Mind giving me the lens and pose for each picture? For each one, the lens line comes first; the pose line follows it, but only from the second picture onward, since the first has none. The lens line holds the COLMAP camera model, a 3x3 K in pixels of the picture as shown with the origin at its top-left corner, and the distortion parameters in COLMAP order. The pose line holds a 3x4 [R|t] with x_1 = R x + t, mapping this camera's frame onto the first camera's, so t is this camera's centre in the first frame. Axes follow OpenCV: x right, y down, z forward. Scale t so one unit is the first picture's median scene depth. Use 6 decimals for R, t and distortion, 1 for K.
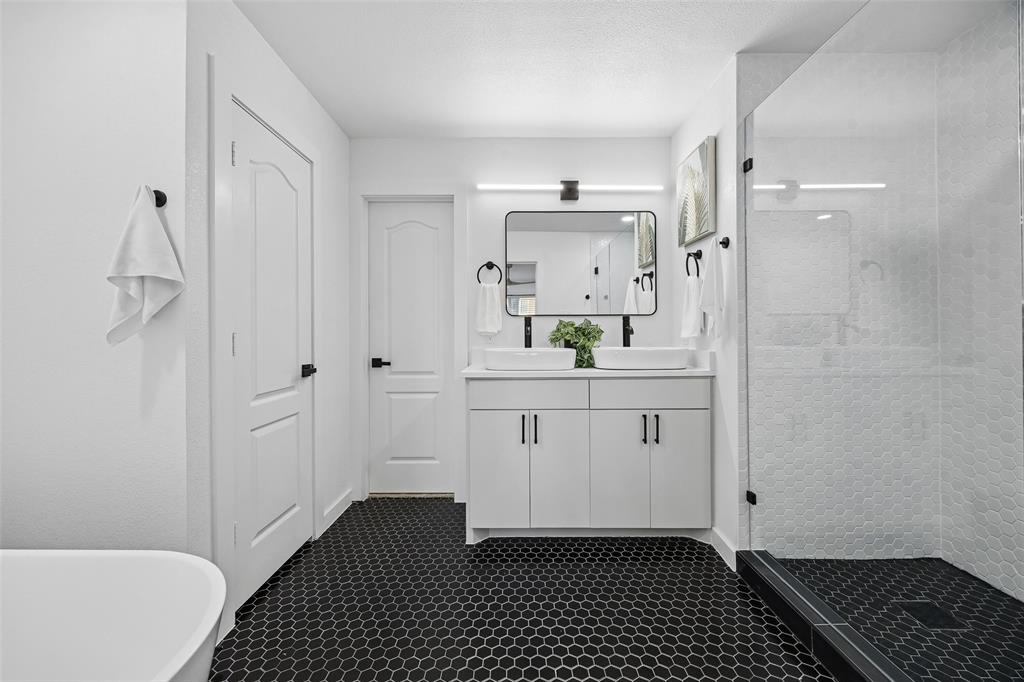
lens RADIAL K [[391.7, 0, 517.9], [0, 391.7, 332.5], [0, 0, 1]] dist [0.001629, -0.000195]
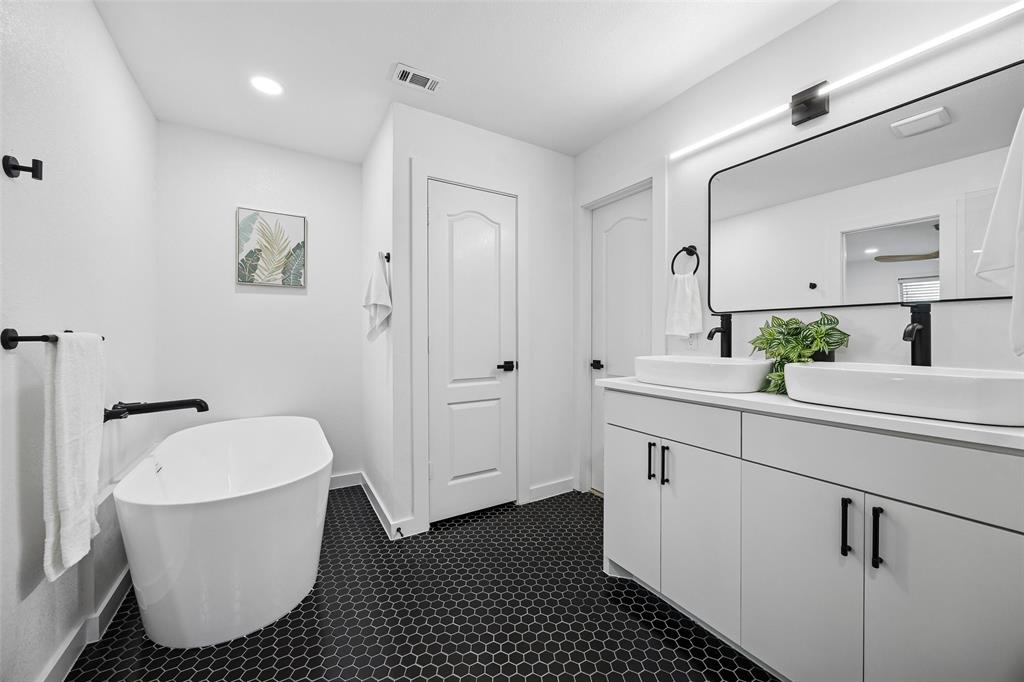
lens RADIAL K [[391.7, 0, 520.9], [0, 391.7, 339.6], [0, 0, 1]] dist [0.001629, -0.000195]
pose [[0.526012, 0.012170, -0.850390, 0.443699], [-0.000063, 0.999898, 0.014271, -0.003861], [0.850477, -0.007453, 0.525959, 0.311301]]
